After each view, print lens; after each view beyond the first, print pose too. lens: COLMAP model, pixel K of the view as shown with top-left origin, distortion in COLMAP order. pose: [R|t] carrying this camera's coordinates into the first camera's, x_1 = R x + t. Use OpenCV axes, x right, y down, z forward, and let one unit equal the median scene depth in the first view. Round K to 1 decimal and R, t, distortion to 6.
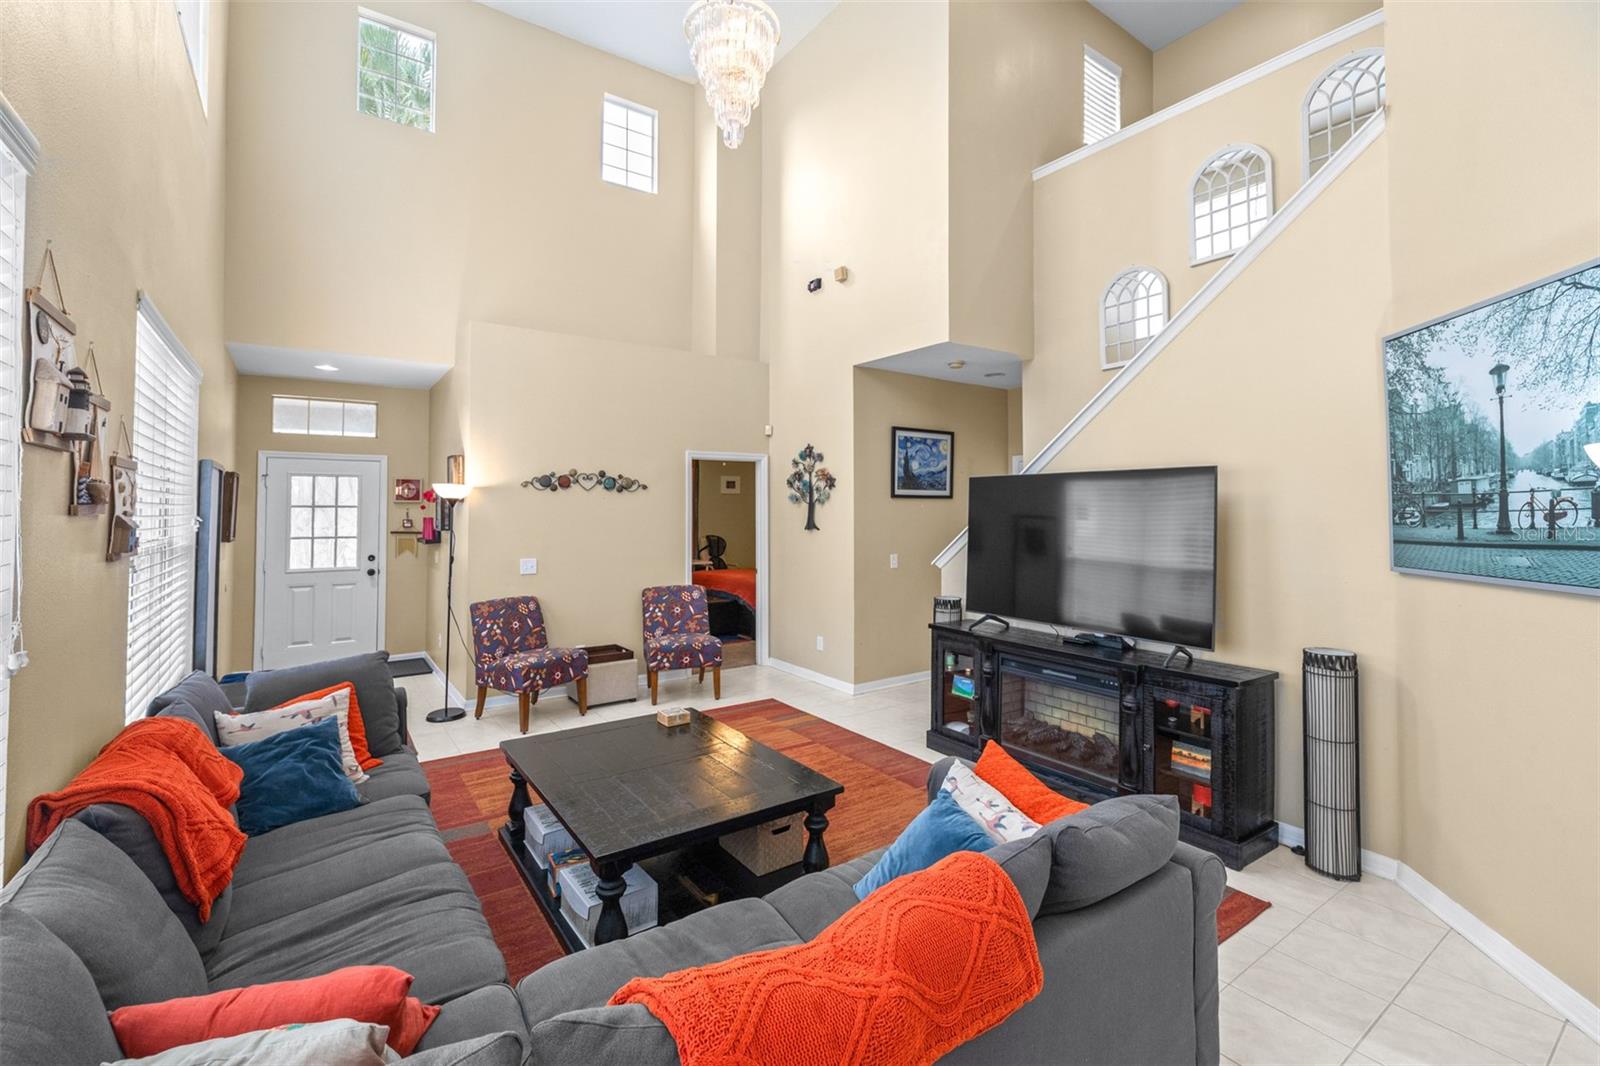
lens RADIAL K [[692.2, 0, 793.9], [0, 692.2, 490.2], [0, 0, 1]] dist [-0.002465, -0.000315]
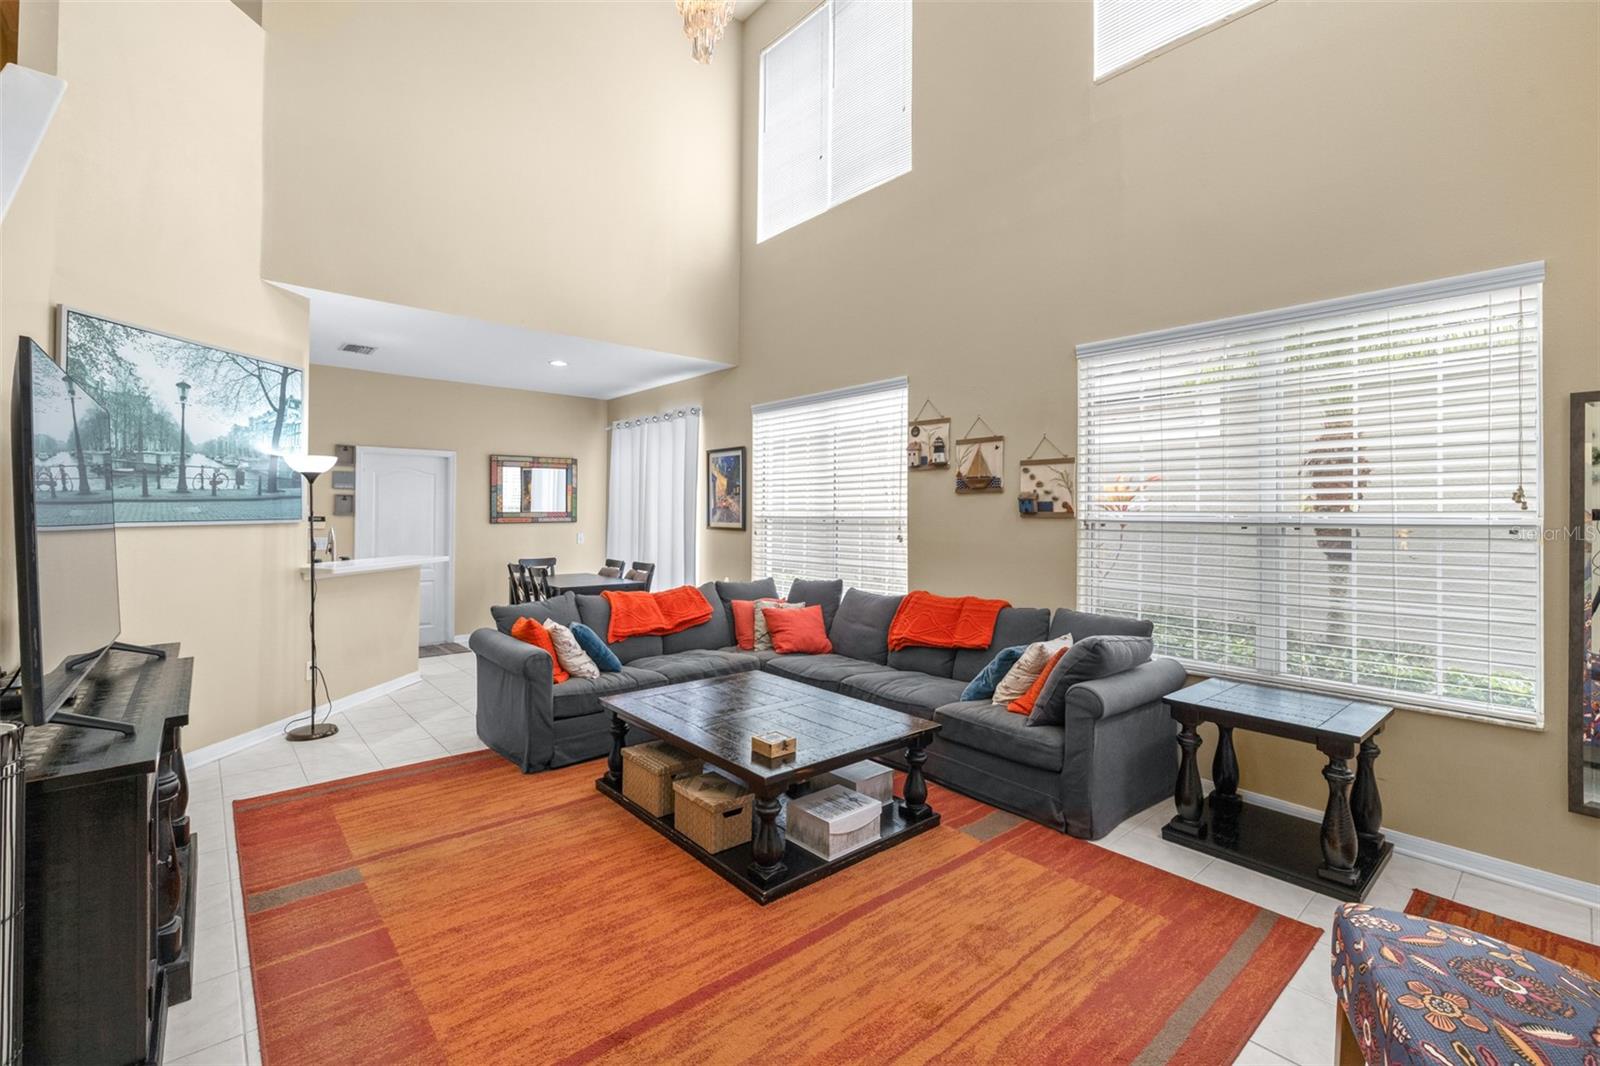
lens RADIAL K [[692.2, 0, 796.6], [0, 692.2, 508.4], [0, 0, 1]] dist [-0.002465, -0.000315]
pose [[-0.993940, -0.011150, -0.109357, -0.069990], [-0.007026, 0.999252, -0.038025, 0.060840], [0.109699, -0.037026, -0.993275, 1.102856]]
